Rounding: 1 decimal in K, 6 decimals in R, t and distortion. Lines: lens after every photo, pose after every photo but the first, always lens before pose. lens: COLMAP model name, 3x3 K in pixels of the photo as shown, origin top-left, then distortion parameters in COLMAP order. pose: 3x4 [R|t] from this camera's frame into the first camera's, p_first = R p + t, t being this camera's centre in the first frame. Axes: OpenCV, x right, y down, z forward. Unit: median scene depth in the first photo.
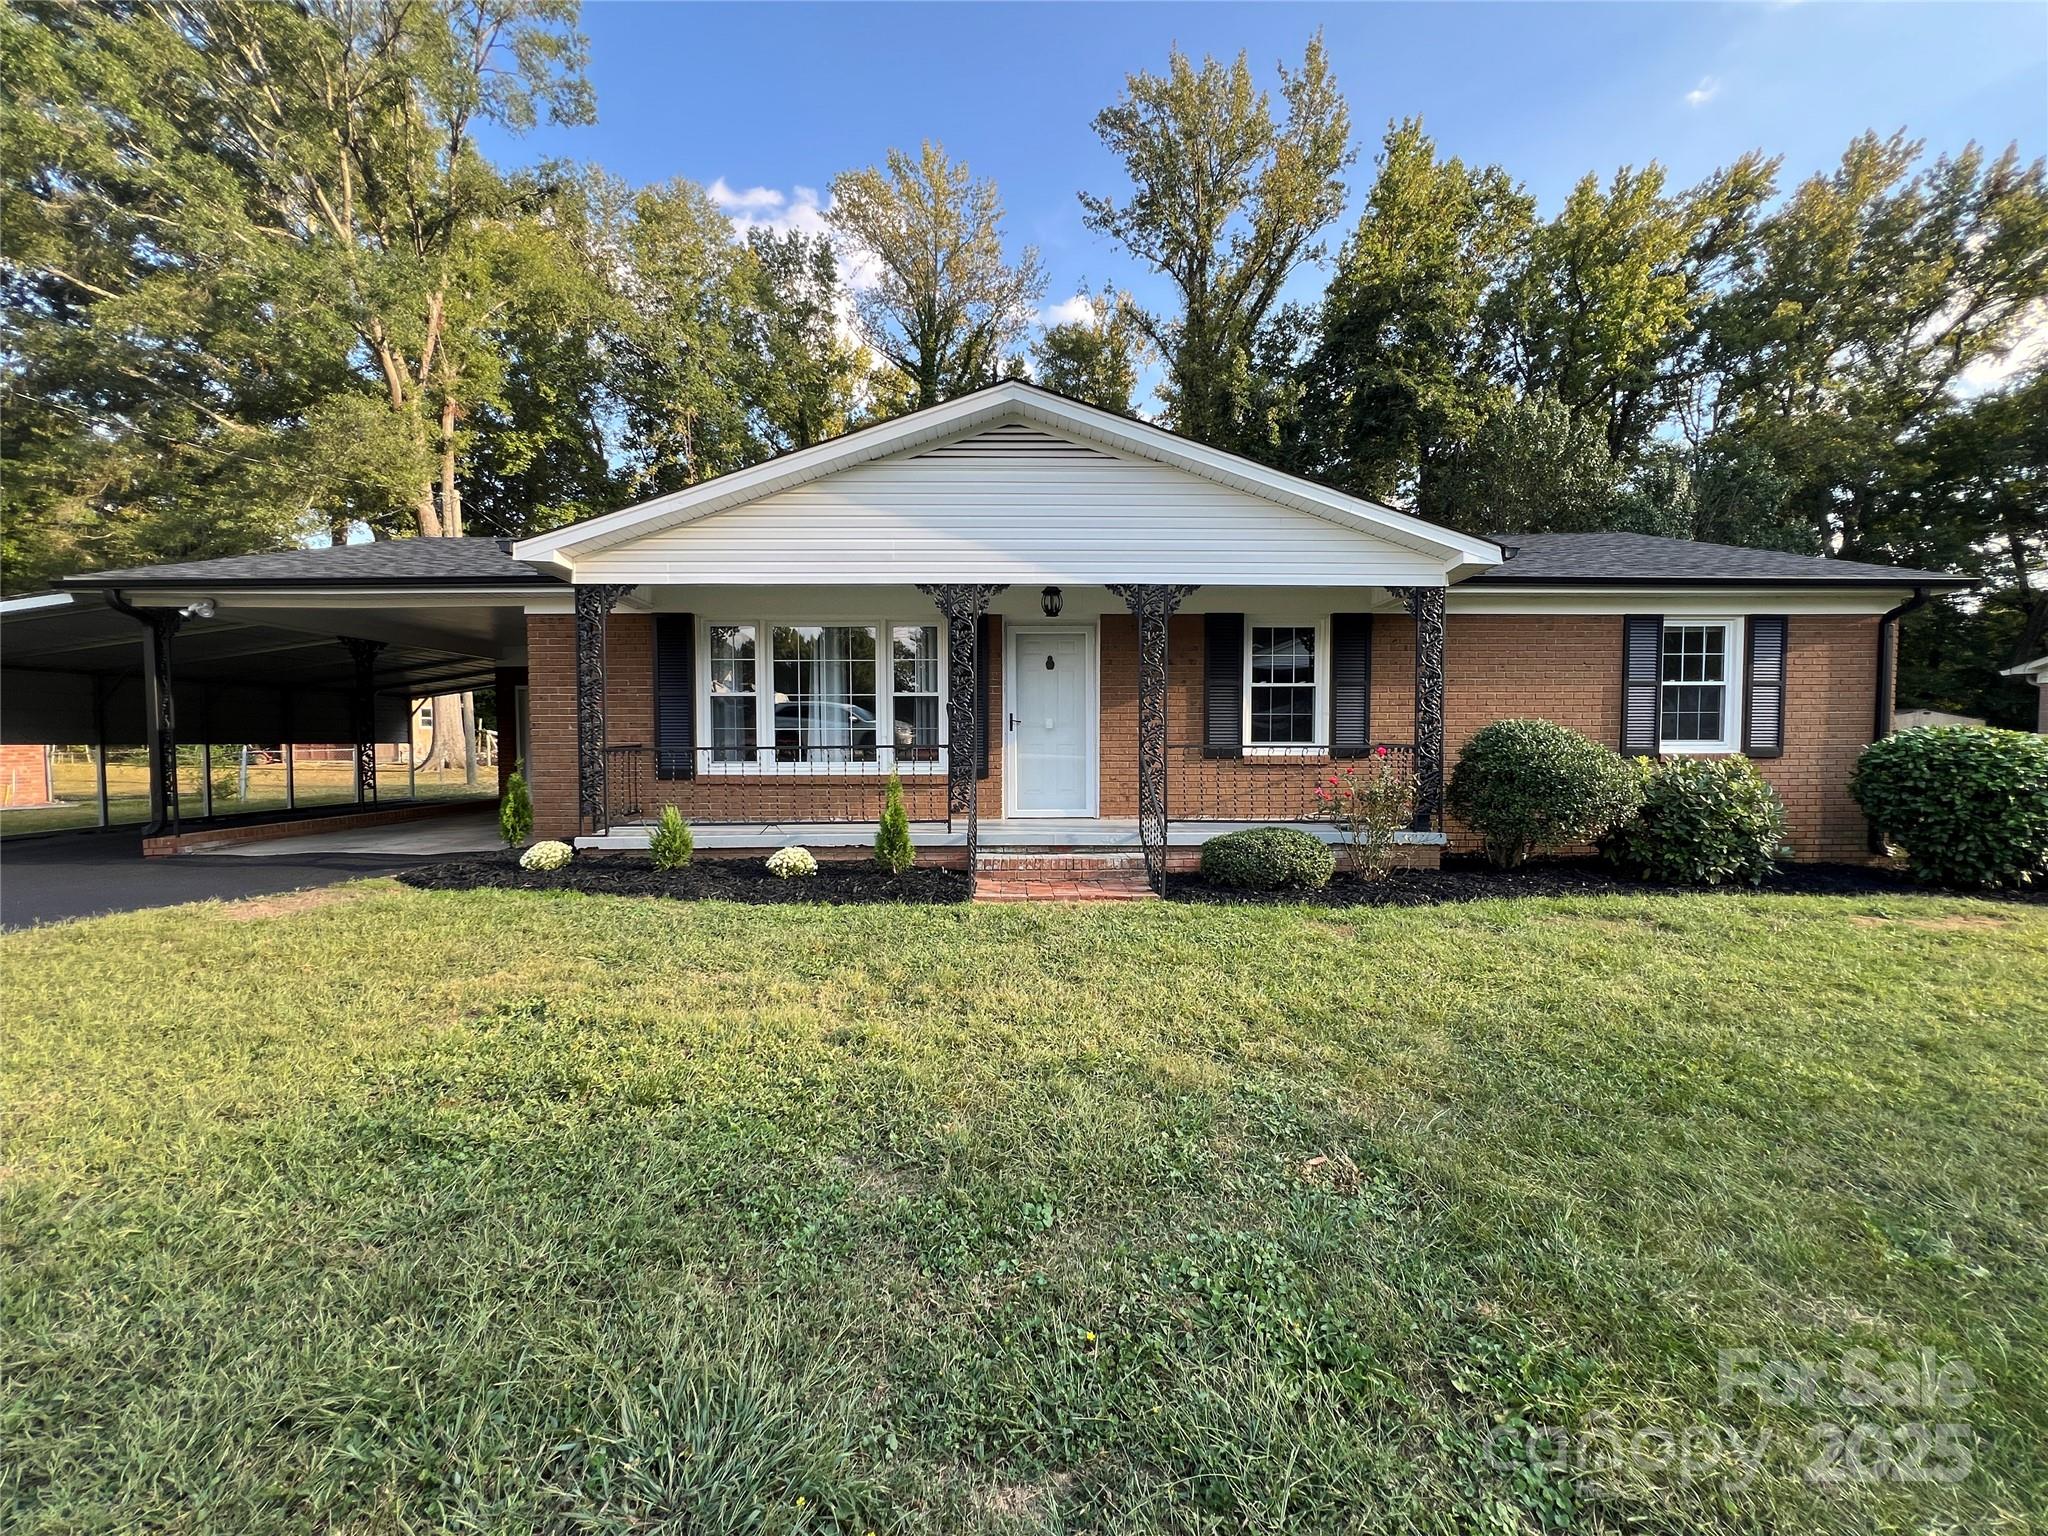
lens RADIAL K [[832.7, 0, 1024.0], [0, 832.7, 768.0], [0, 0, 1]] dist [-0.001795, -0.000011]
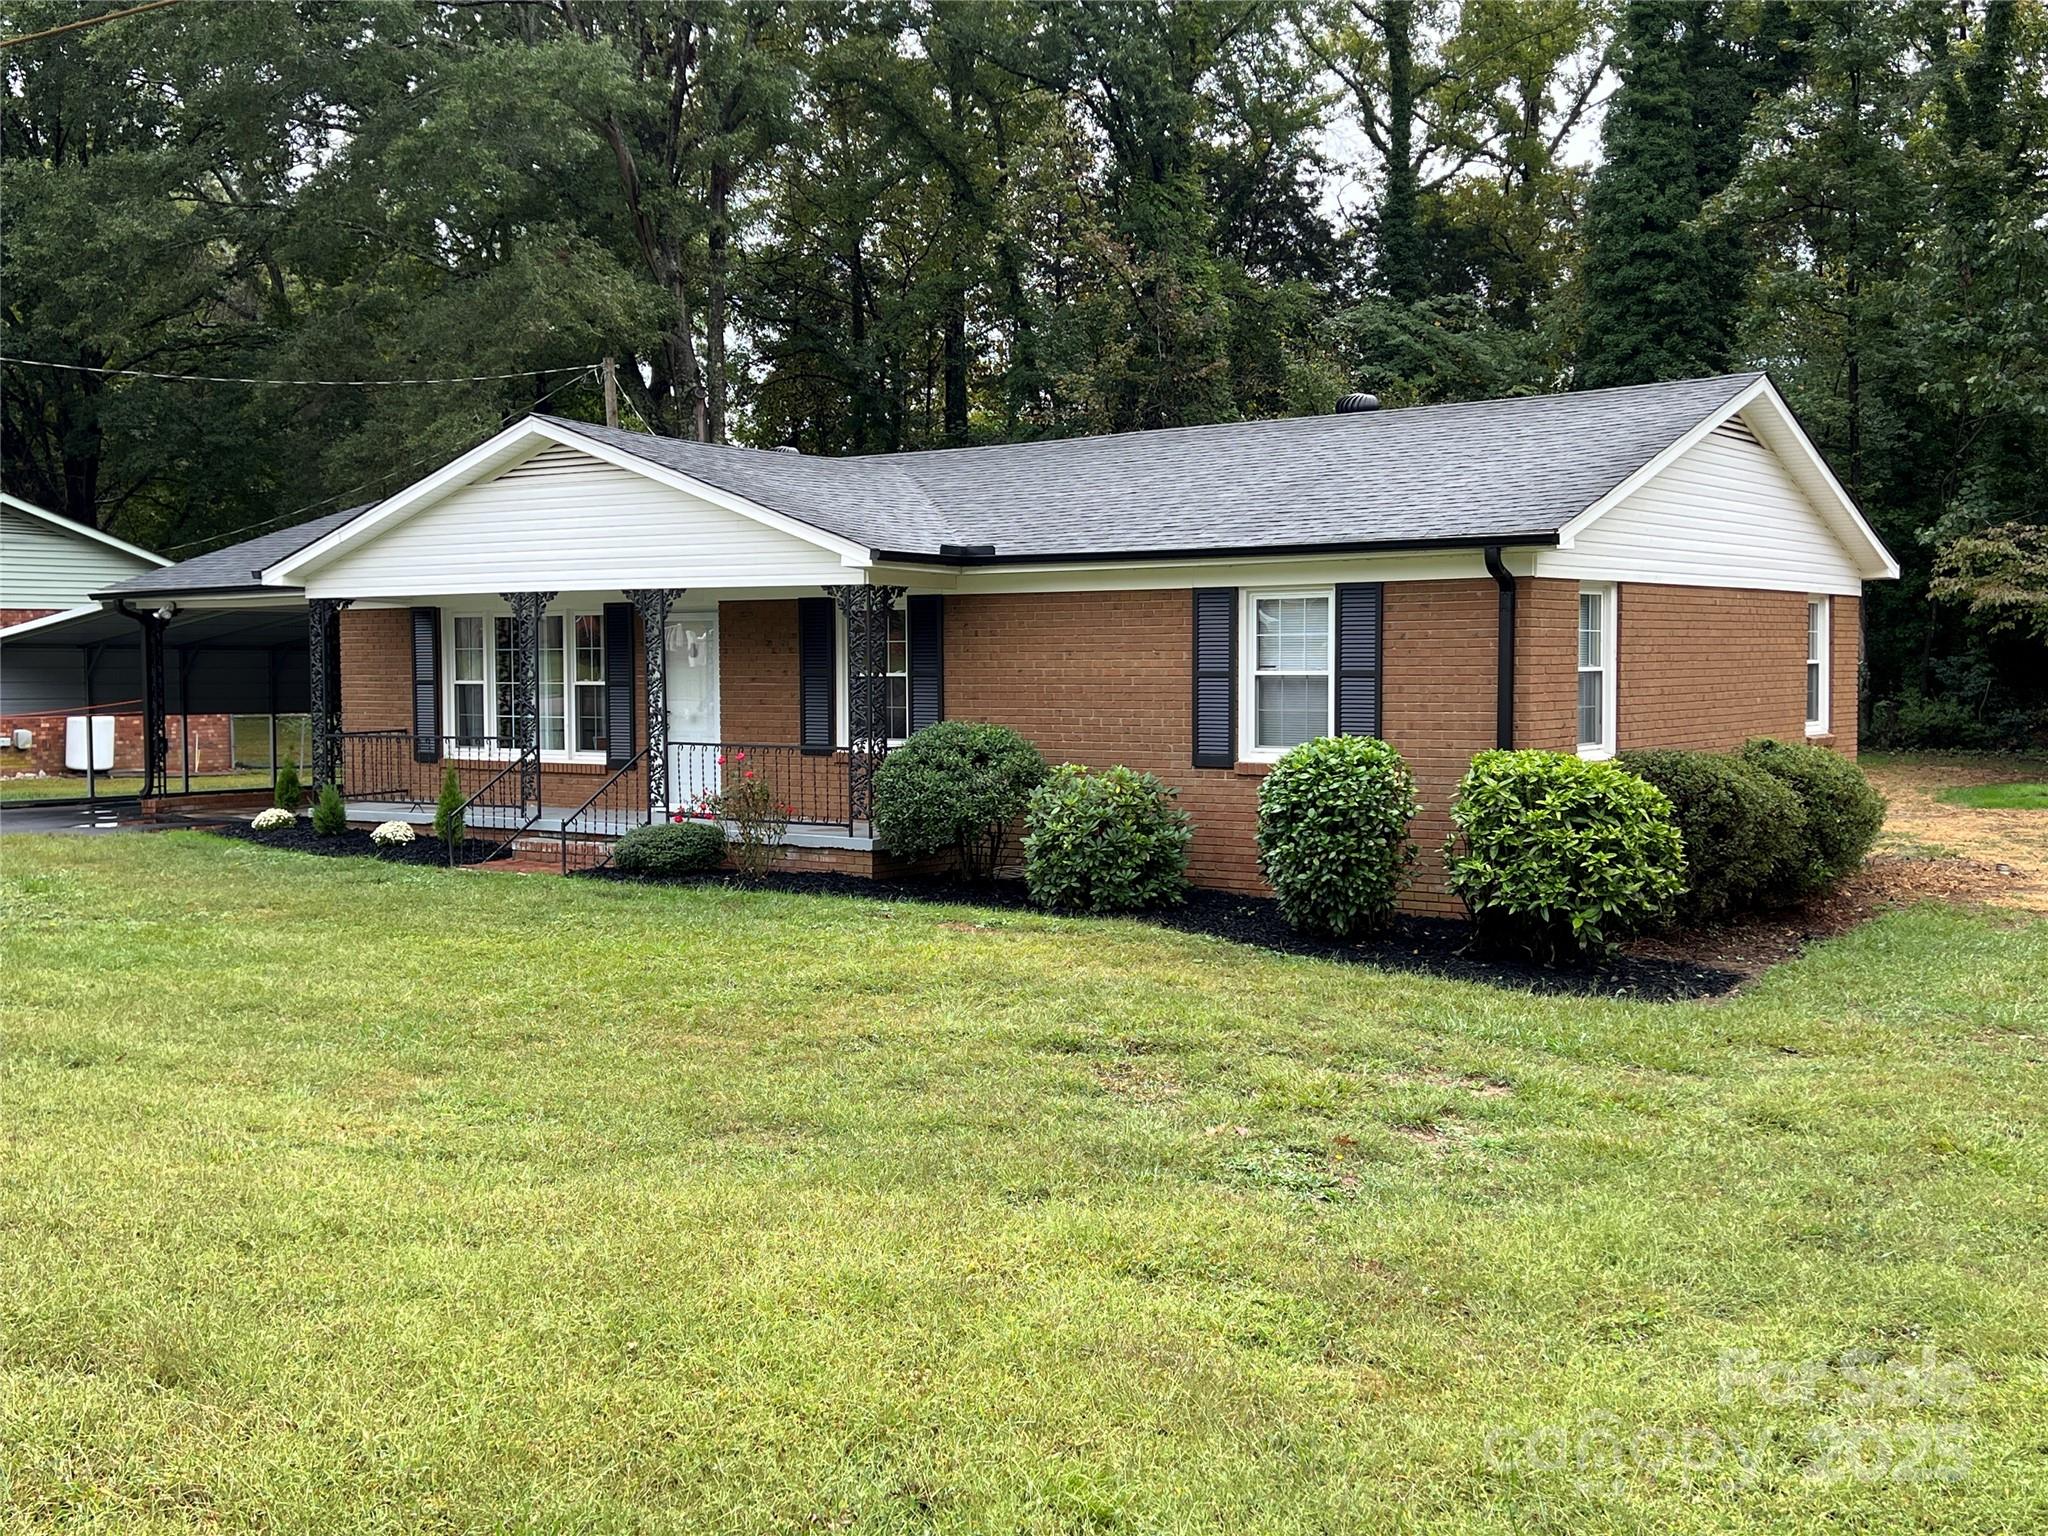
lens RADIAL K [[2138.8, 0, 1024.0], [0, 2138.8, 768.0], [0, 0, 1]] dist [0.187218, 0.004703]
pose [[0.788499, 0.028970, -0.614353, 1.922963], [-0.021039, 0.999576, 0.020132, -0.051968], [0.614676, -0.002948, 0.788774, -0.747518]]
